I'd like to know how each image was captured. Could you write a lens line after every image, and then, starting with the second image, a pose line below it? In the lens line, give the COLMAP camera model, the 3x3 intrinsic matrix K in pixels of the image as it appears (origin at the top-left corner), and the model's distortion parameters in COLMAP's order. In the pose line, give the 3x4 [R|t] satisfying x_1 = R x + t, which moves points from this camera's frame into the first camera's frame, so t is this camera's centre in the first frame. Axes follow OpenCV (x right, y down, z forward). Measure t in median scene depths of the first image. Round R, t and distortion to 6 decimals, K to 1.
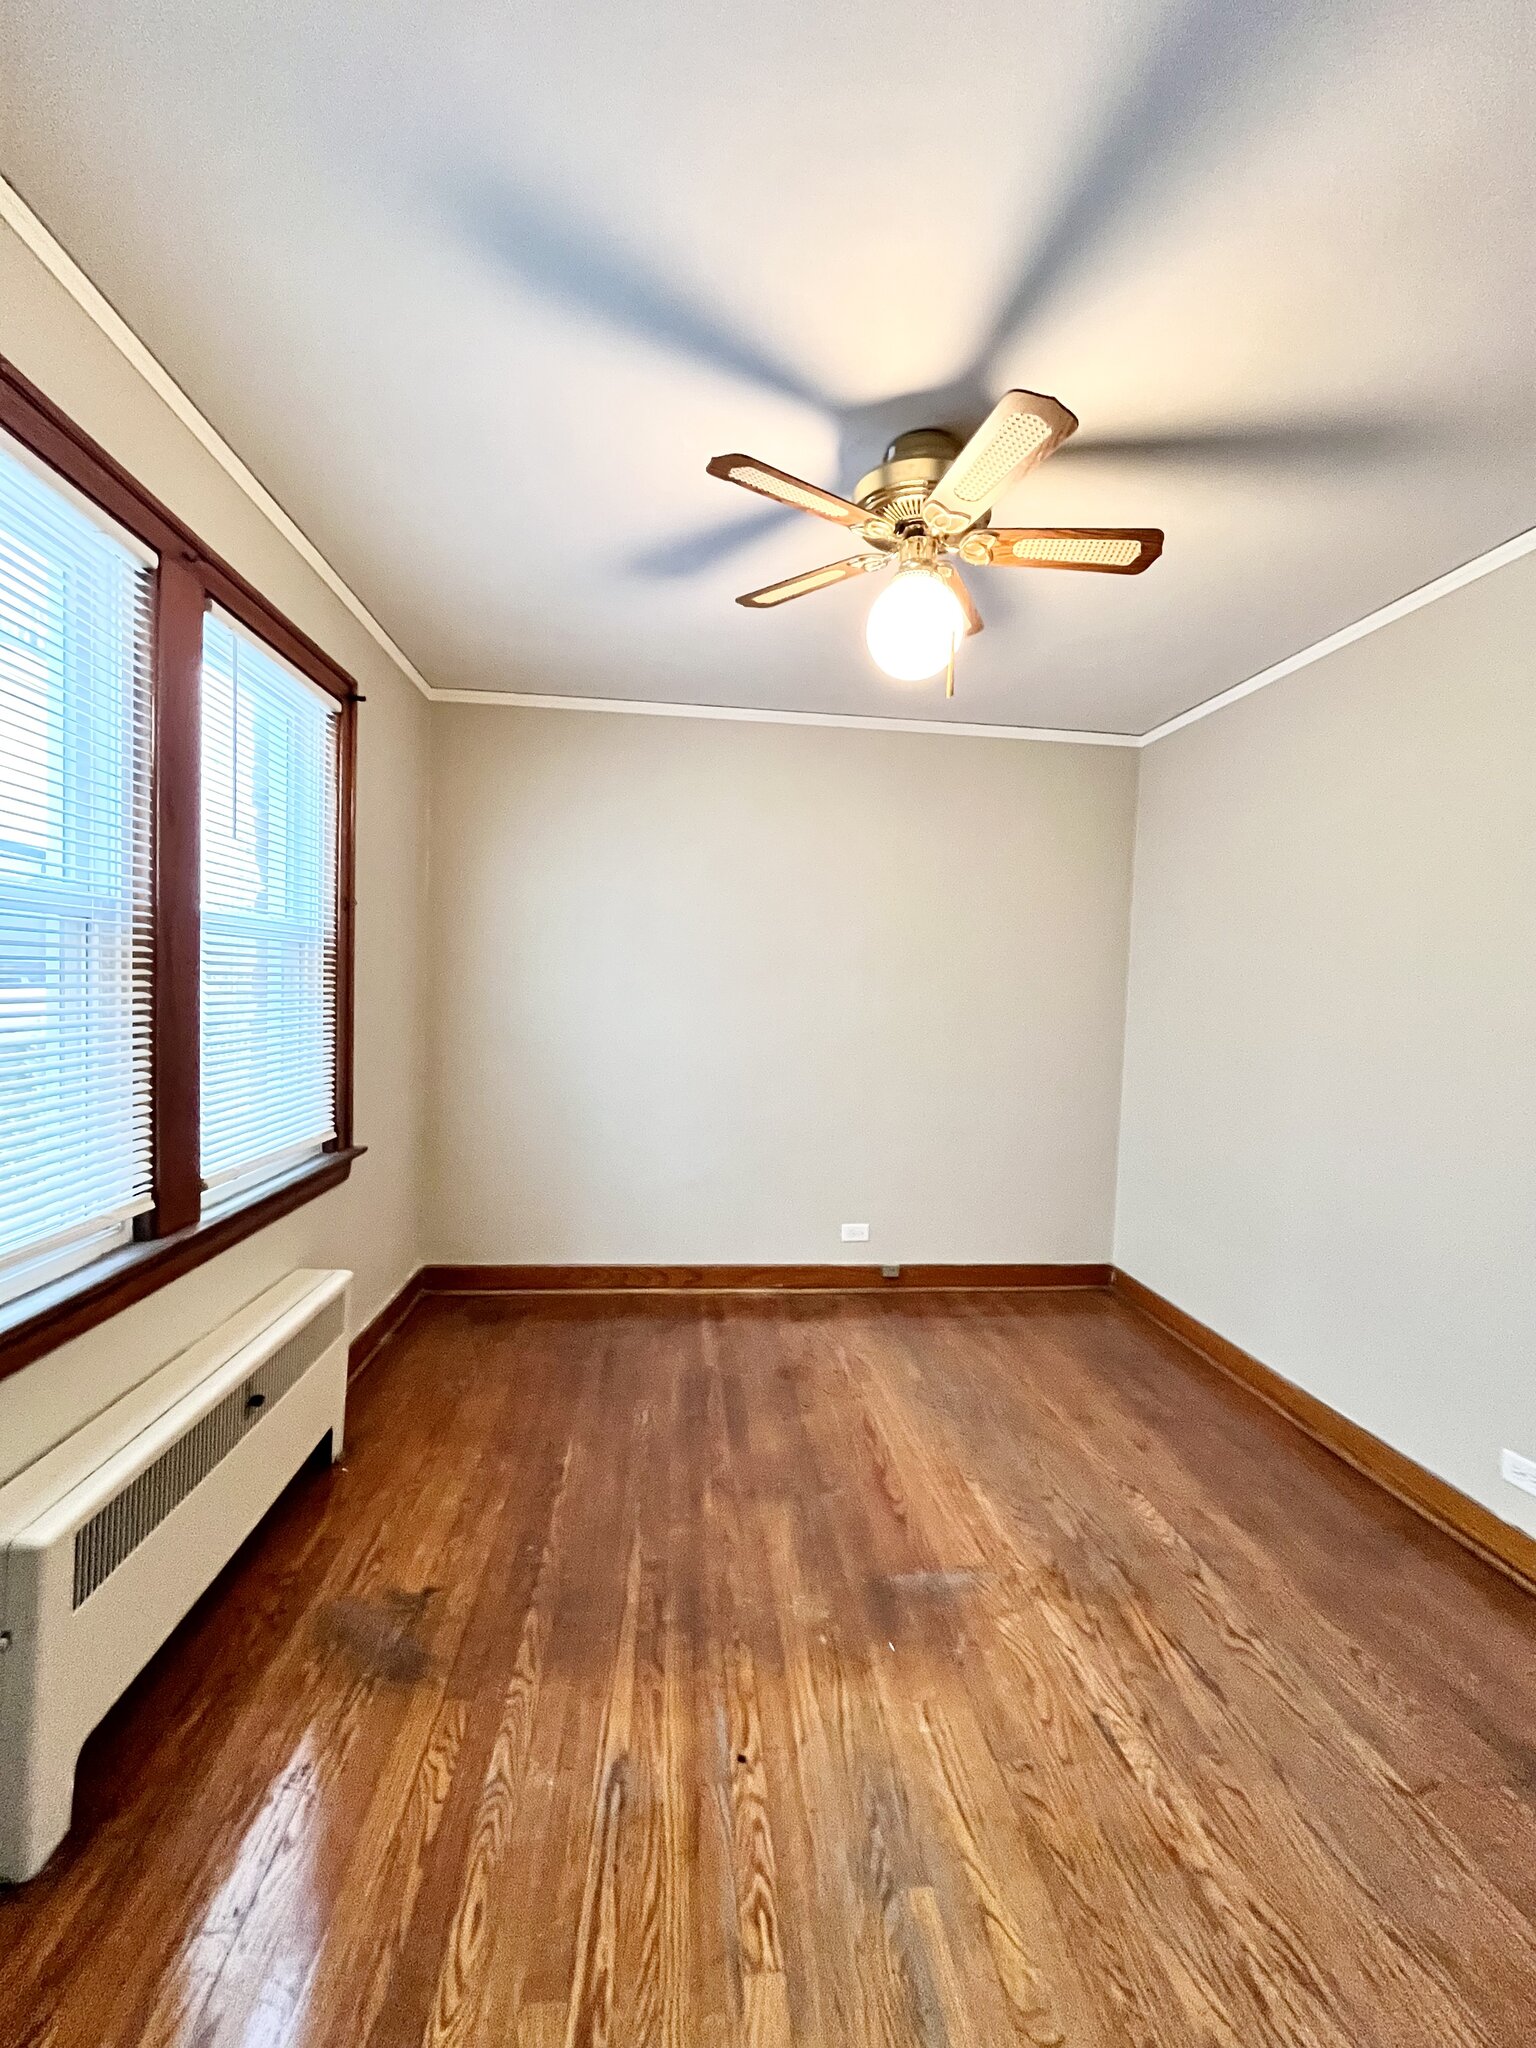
lens RADIAL K [[838.1, 0, 770.0], [0, 838.1, 1021.9], [0, 0, 1]] dist [-0.002992, 0.000825]
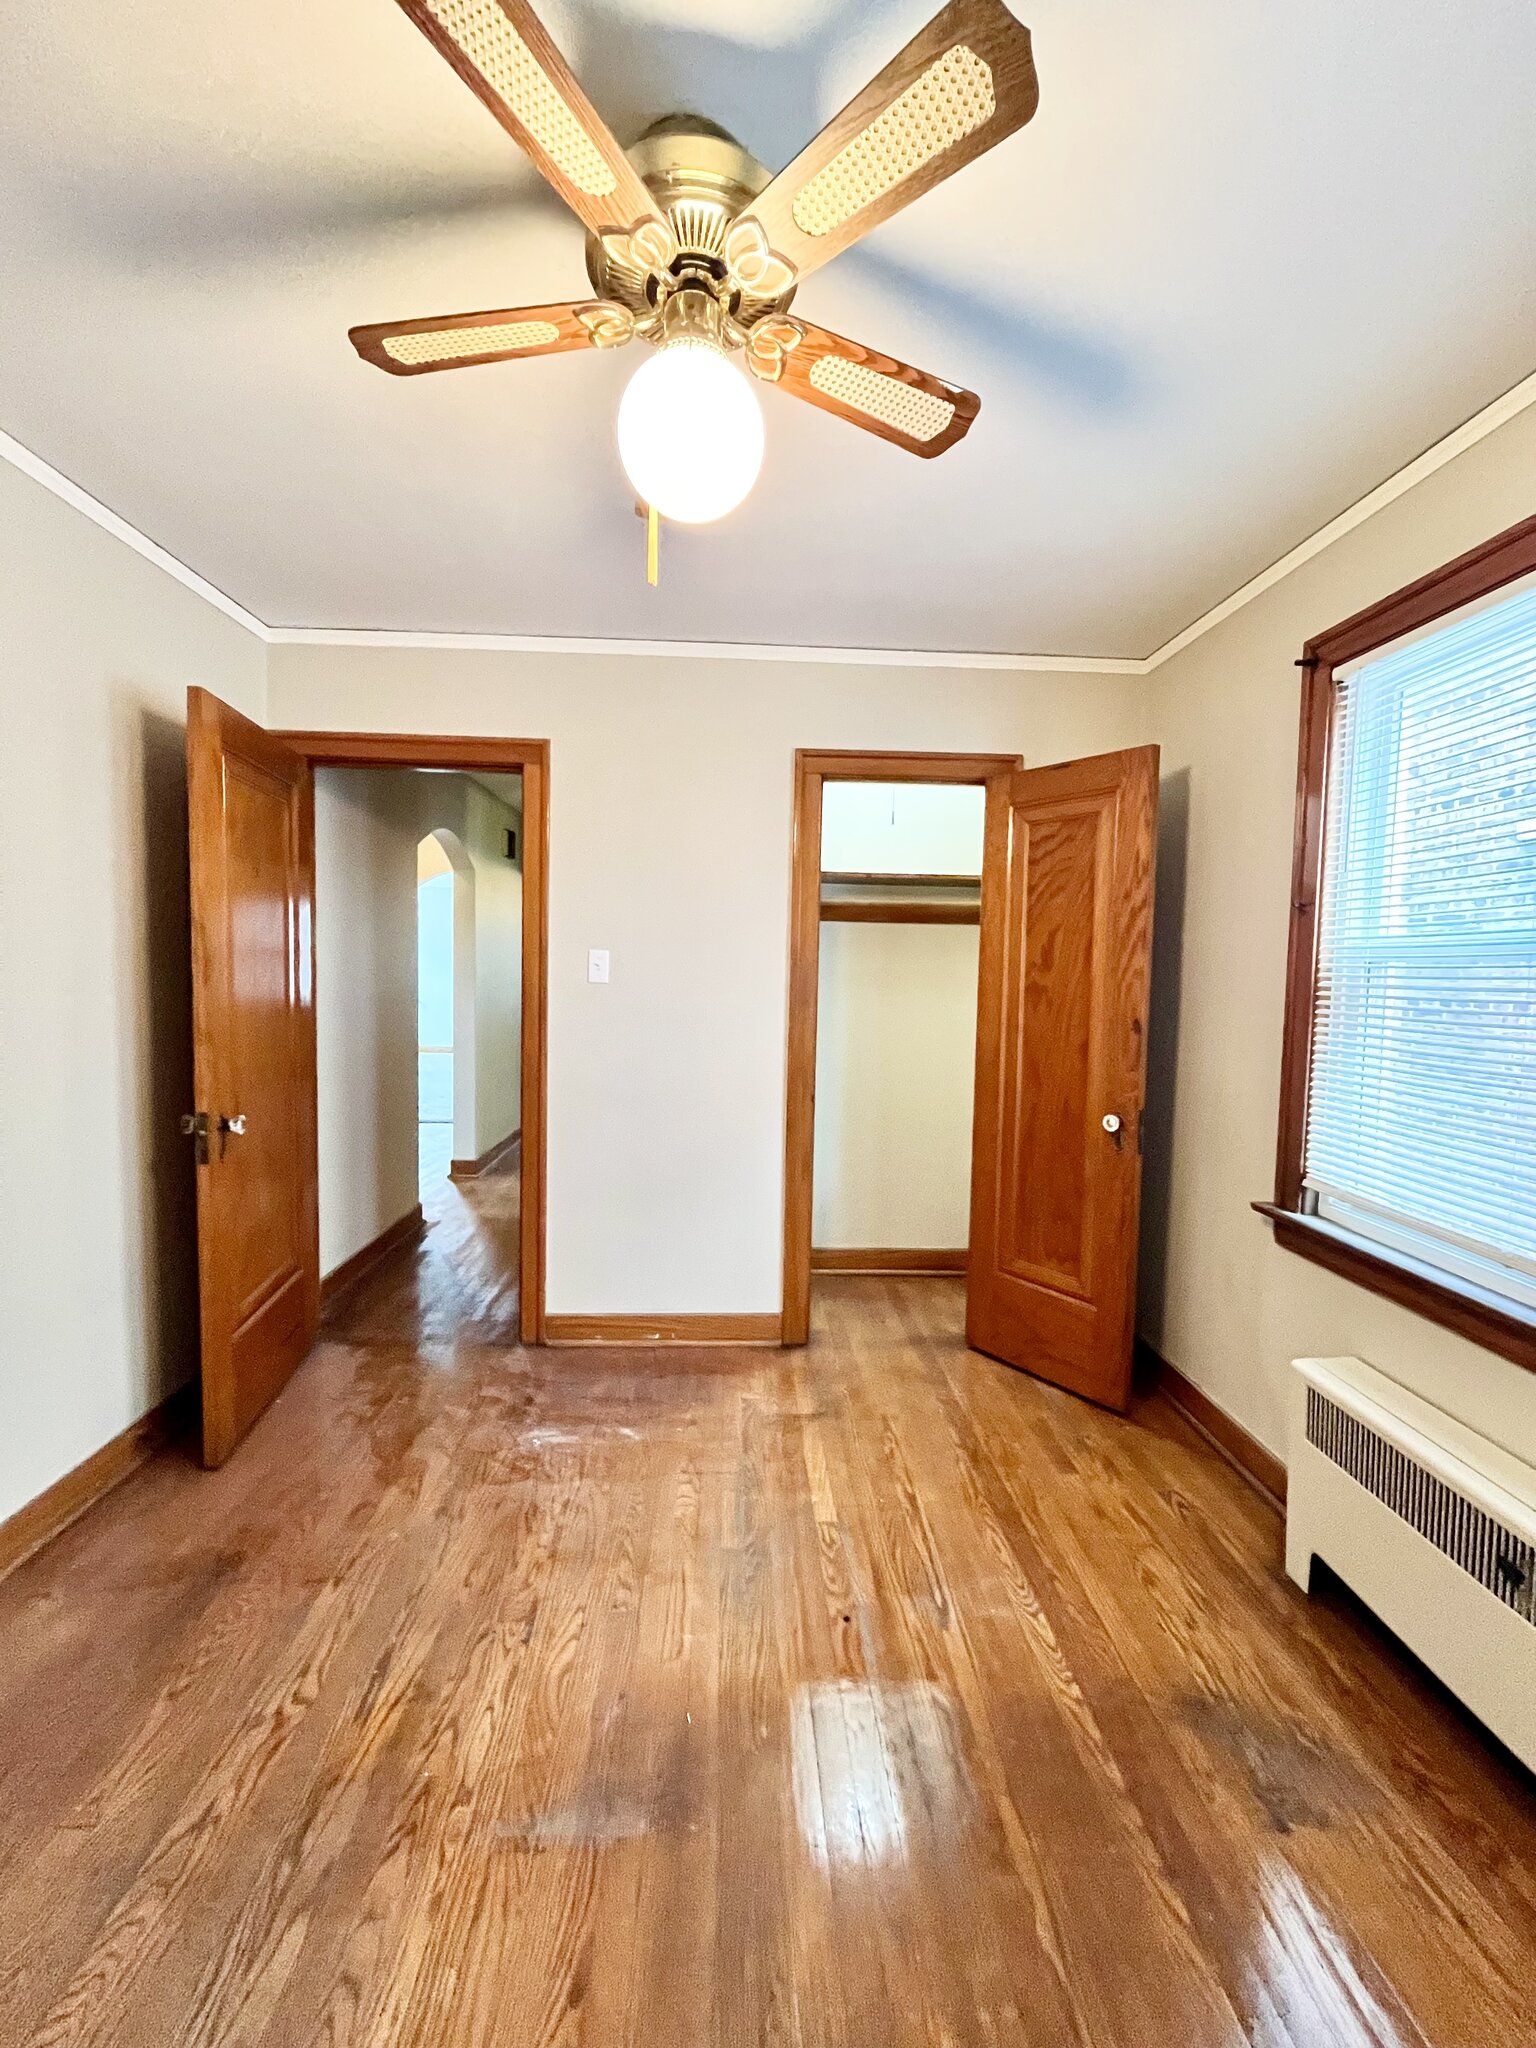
lens RADIAL K [[838.1, 0, 773.9], [0, 838.1, 1026.0], [0, 0, 1]] dist [-0.002992, 0.000825]
pose [[-0.997185, -0.057016, 0.048696, 0.054760], [-0.051492, 0.992817, 0.108000, -0.097050], [-0.054504, 0.105188, -0.992958, 1.849695]]
